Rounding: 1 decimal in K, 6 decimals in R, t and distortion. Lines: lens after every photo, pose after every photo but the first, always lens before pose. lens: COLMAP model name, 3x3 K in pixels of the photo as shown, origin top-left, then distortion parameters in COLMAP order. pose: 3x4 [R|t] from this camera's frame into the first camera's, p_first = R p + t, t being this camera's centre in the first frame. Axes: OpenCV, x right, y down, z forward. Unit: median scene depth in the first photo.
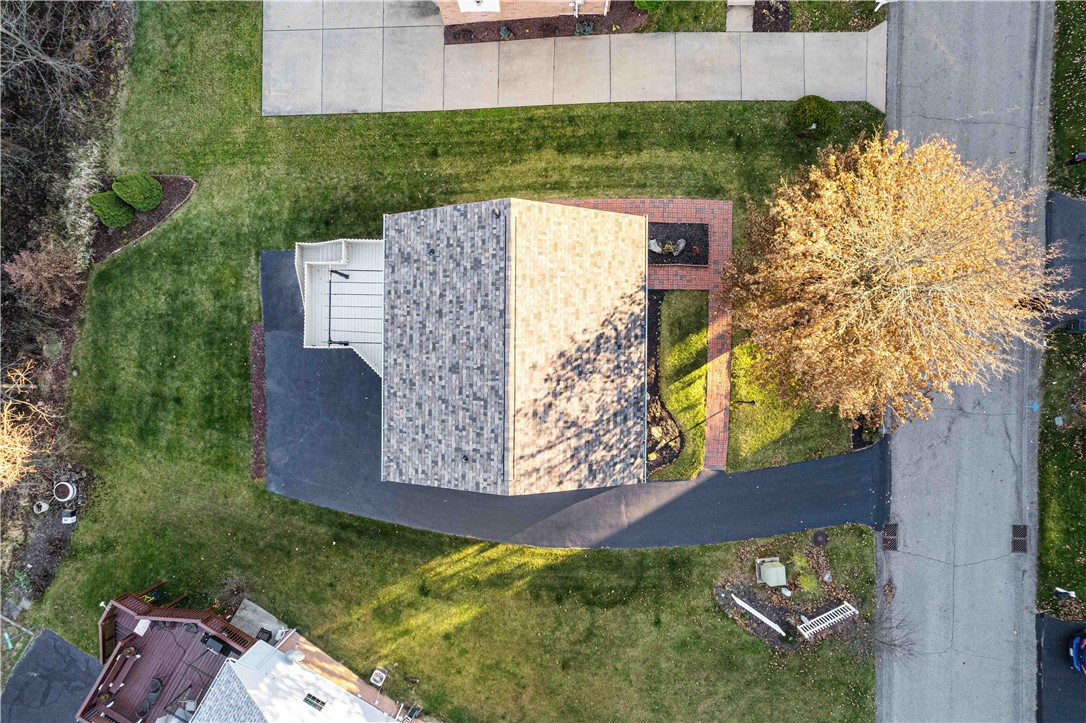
lens RADIAL K [[691.0, 0, 546.8], [0, 691.0, 361.4], [0, 0, 1]] dist [-0.037331, 0.003171]
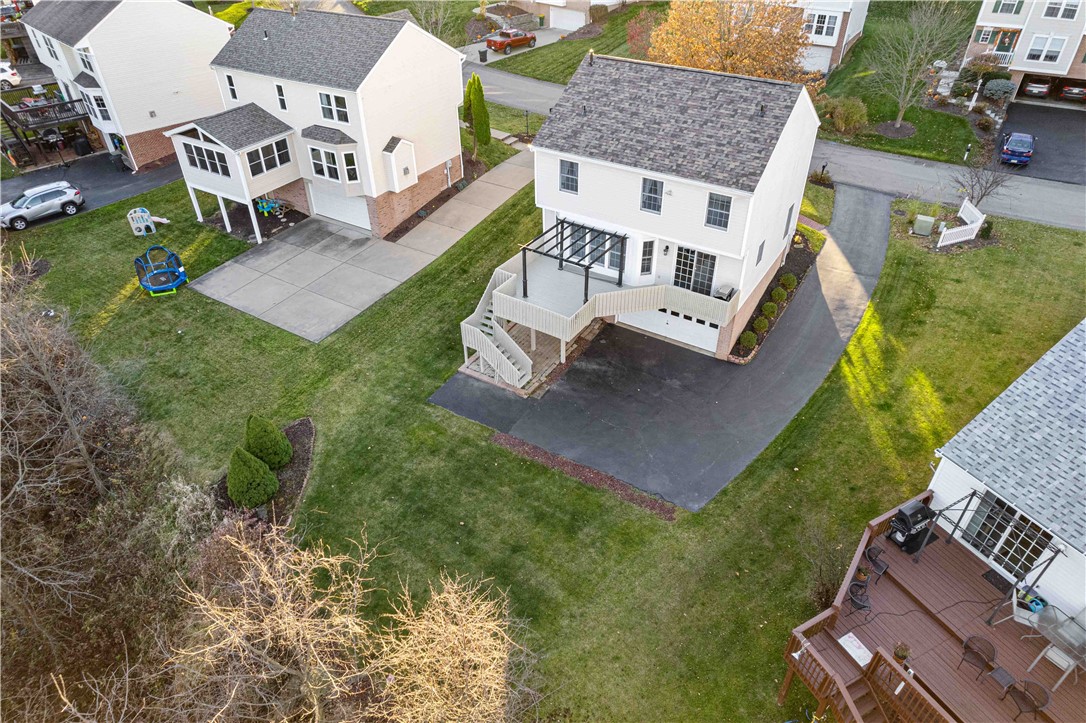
lens RADIAL K [[691.0, 0, 539.9], [0, 691.0, 357.1], [0, 0, 1]] dist [-0.037331, 0.003171]
pose [[0.531971, -0.502642, 0.681438, -1.230255], [0.846748, 0.311060, -0.431577, 0.425012], [0.004960, 0.806593, 0.591086, 0.620951]]
